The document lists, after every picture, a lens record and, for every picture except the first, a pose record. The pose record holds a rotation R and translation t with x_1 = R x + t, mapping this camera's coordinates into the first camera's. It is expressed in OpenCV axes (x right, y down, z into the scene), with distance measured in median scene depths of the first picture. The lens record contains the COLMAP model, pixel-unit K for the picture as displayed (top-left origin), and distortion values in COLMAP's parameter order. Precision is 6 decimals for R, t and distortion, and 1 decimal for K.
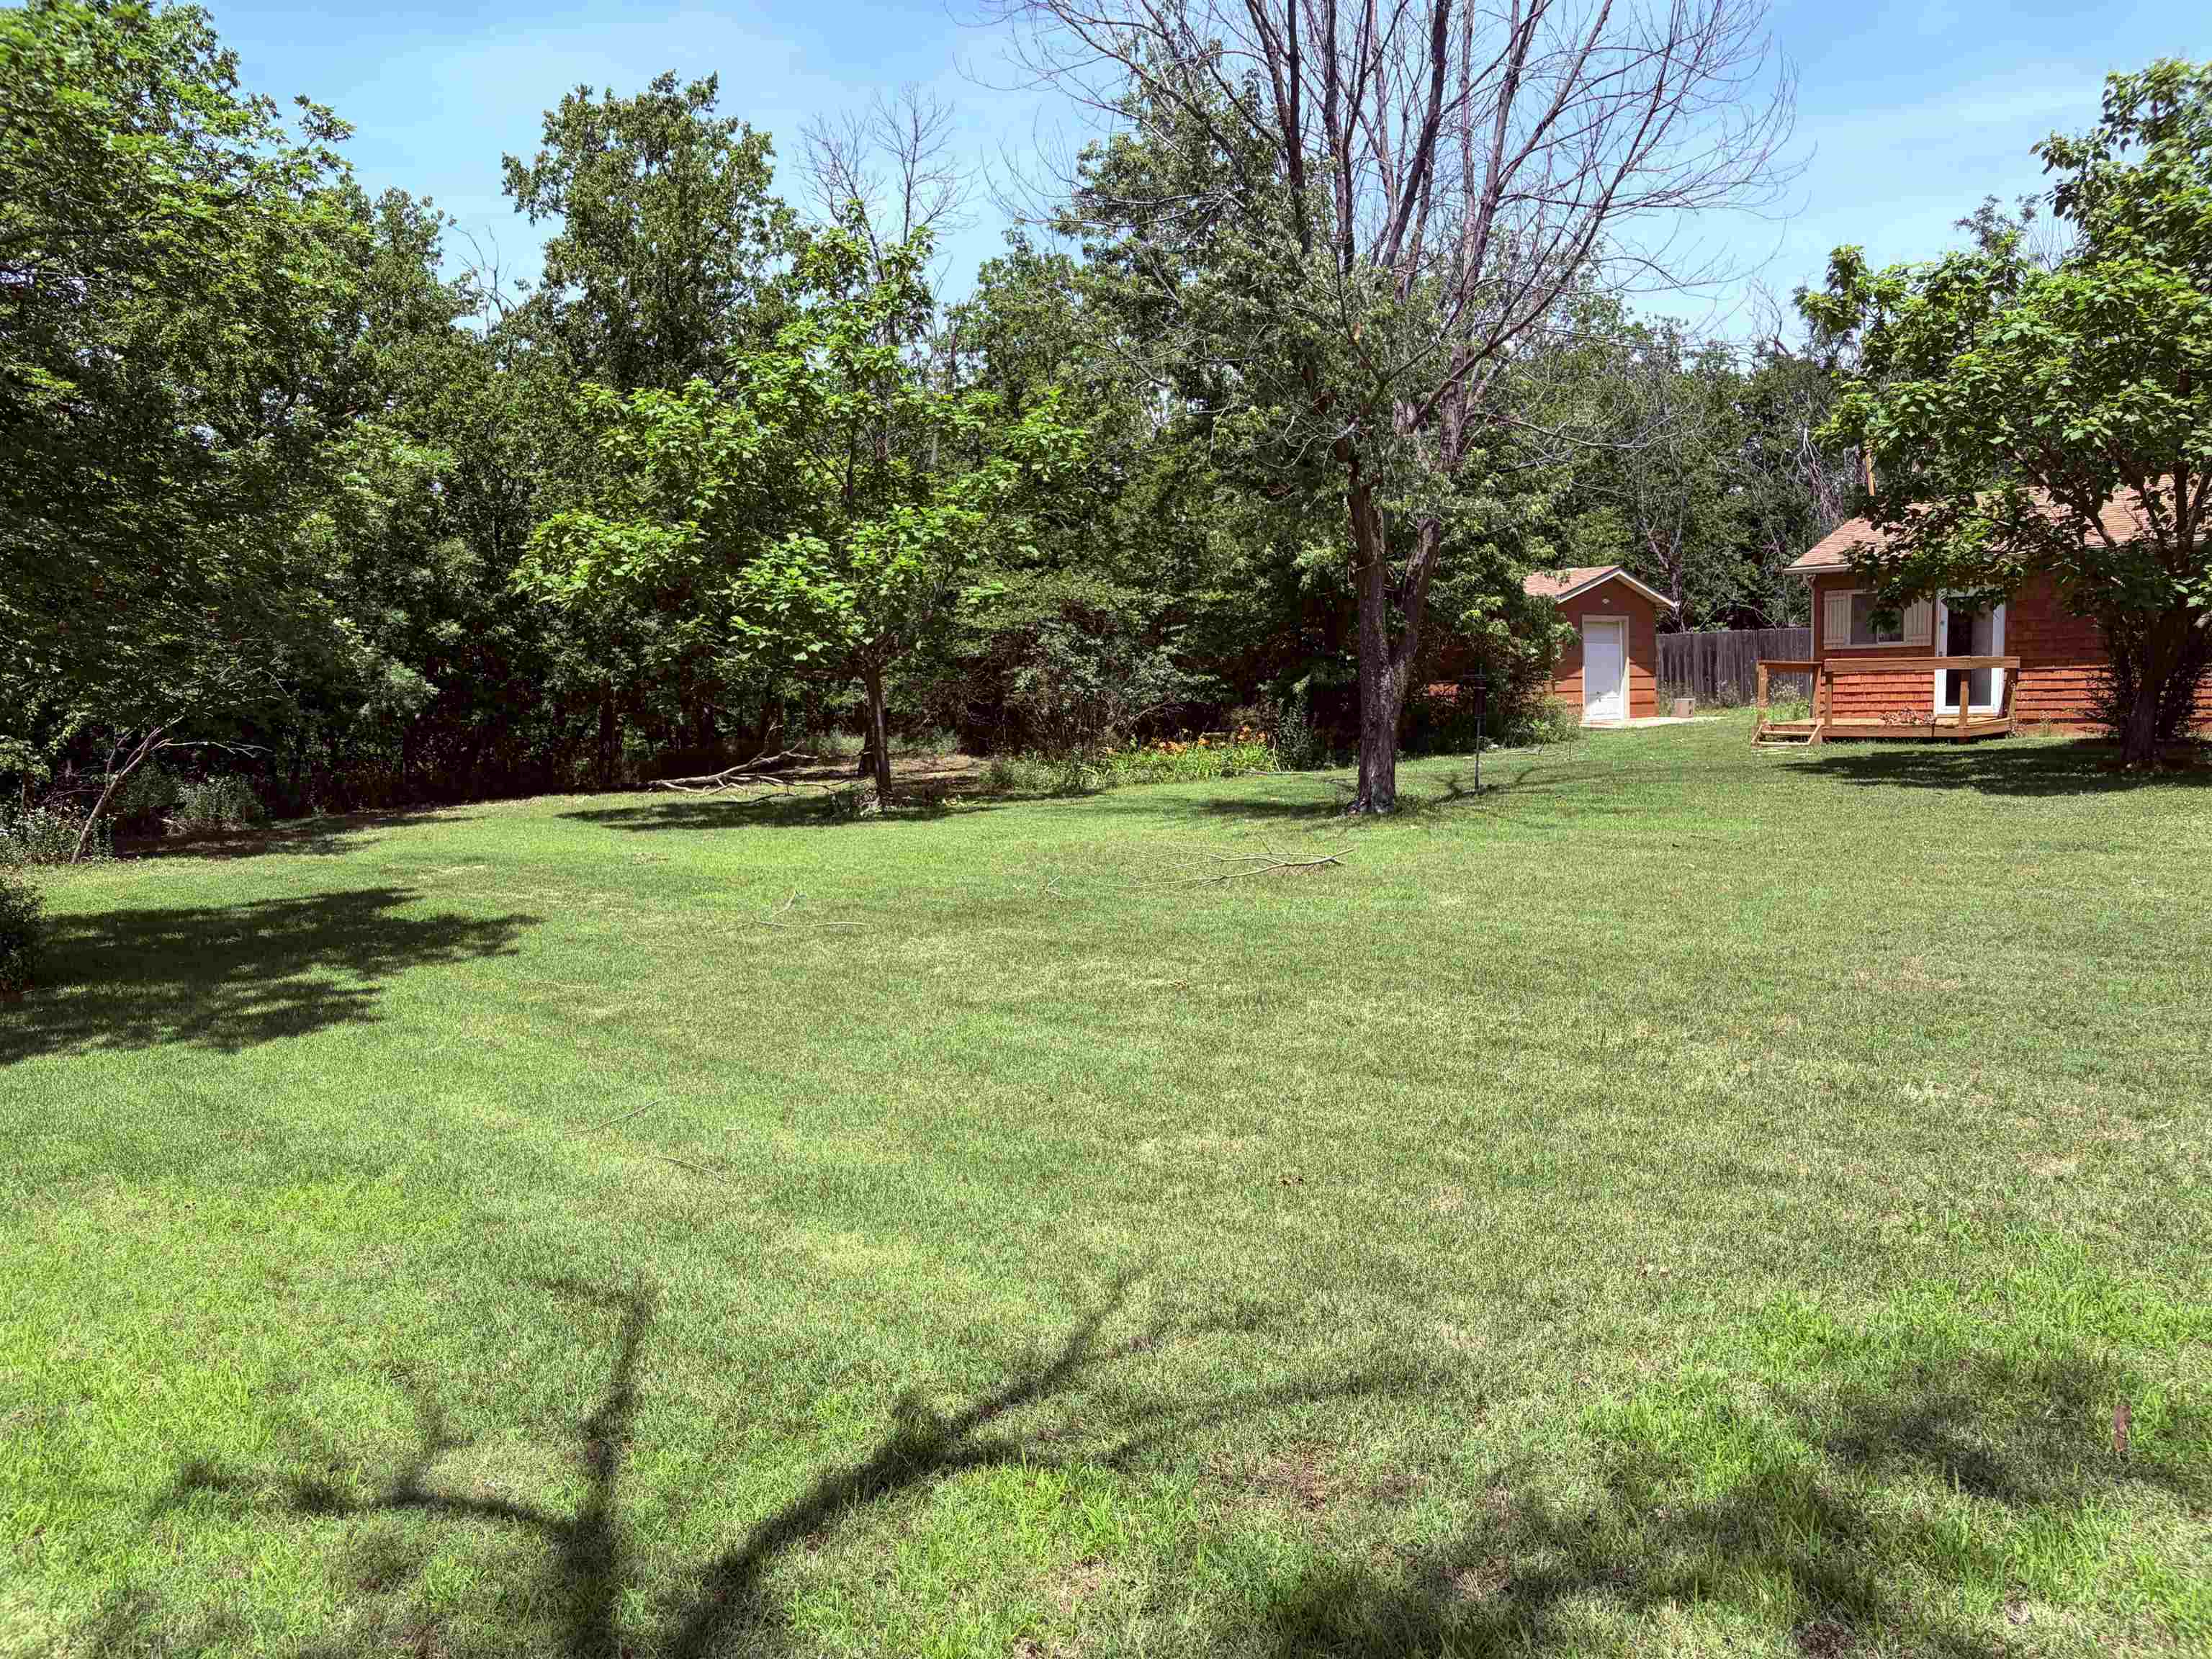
lens RADIAL K [[1681.4, 0, 1098.6], [0, 1681.4, 831.6], [0, 0, 1]] dist [0.035351, -0.037210]
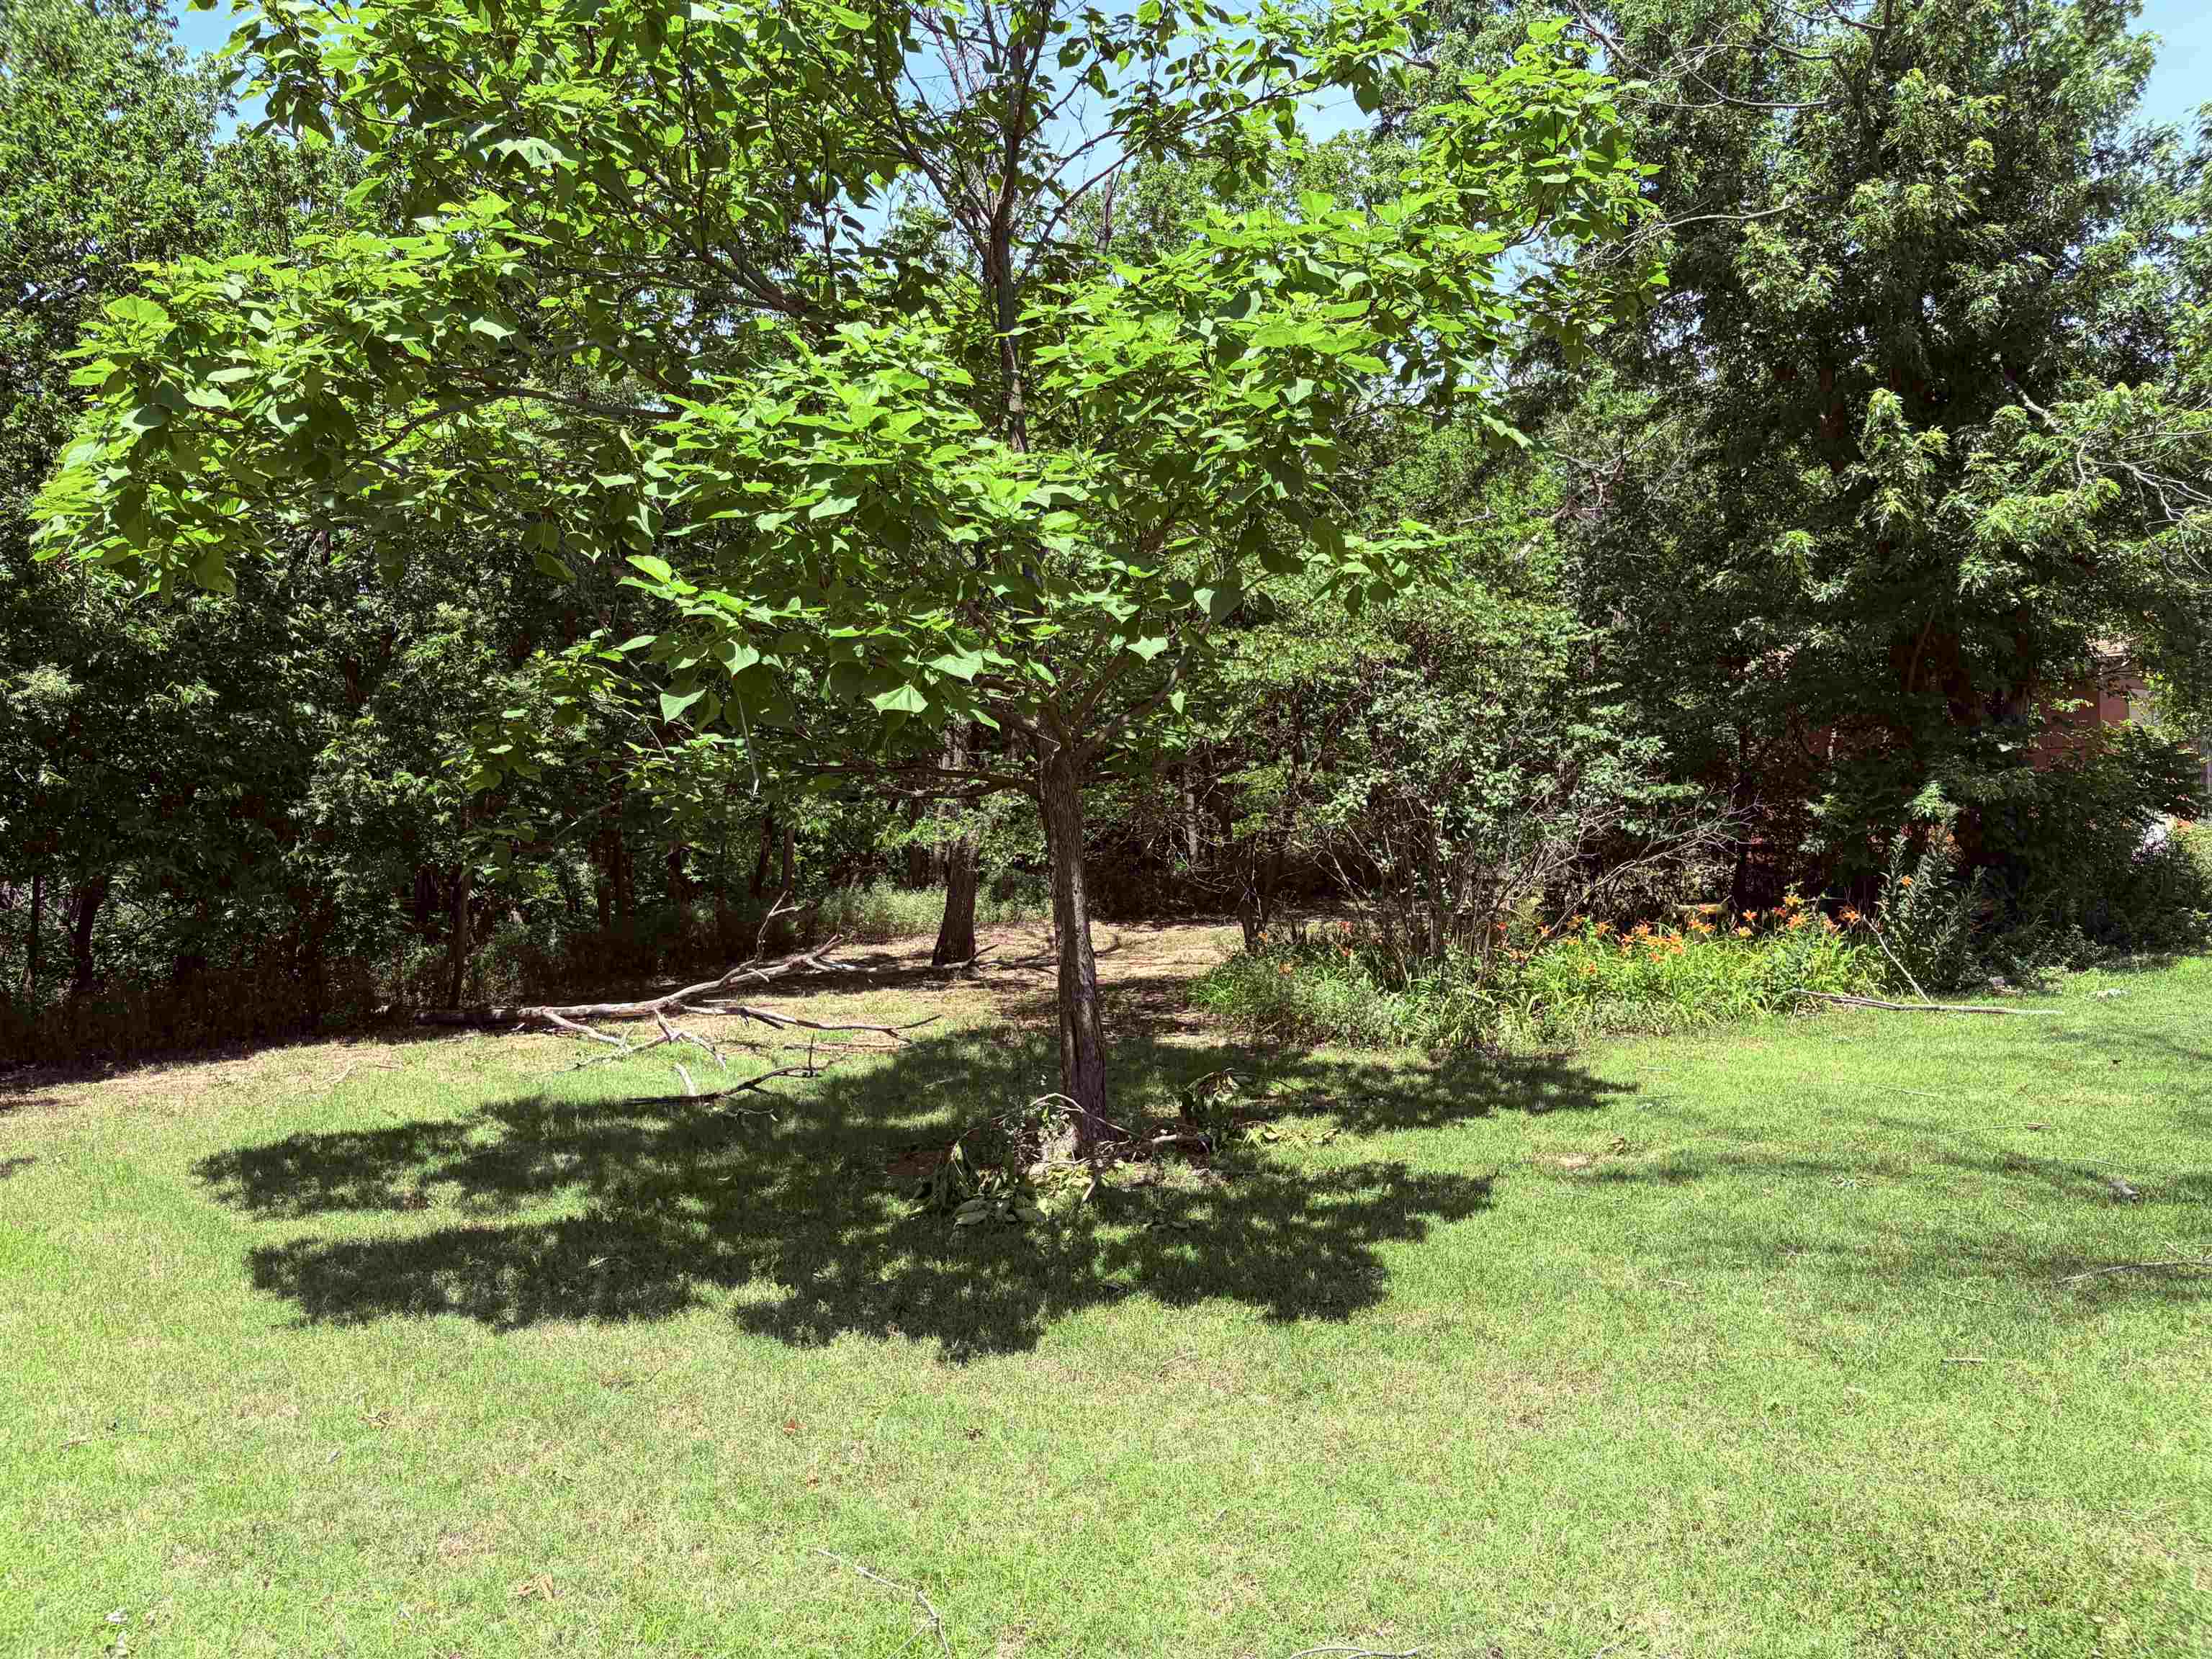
lens RADIAL K [[1681.4, 0, 1111.5], [0, 1681.4, 823.2], [0, 0, 1]] dist [0.035351, -0.037210]
pose [[0.999961, -0.004325, 0.007644, -0.145355], [0.004881, 0.997231, -0.074210, -0.066823], [-0.007302, 0.074244, 0.997213, 0.742406]]
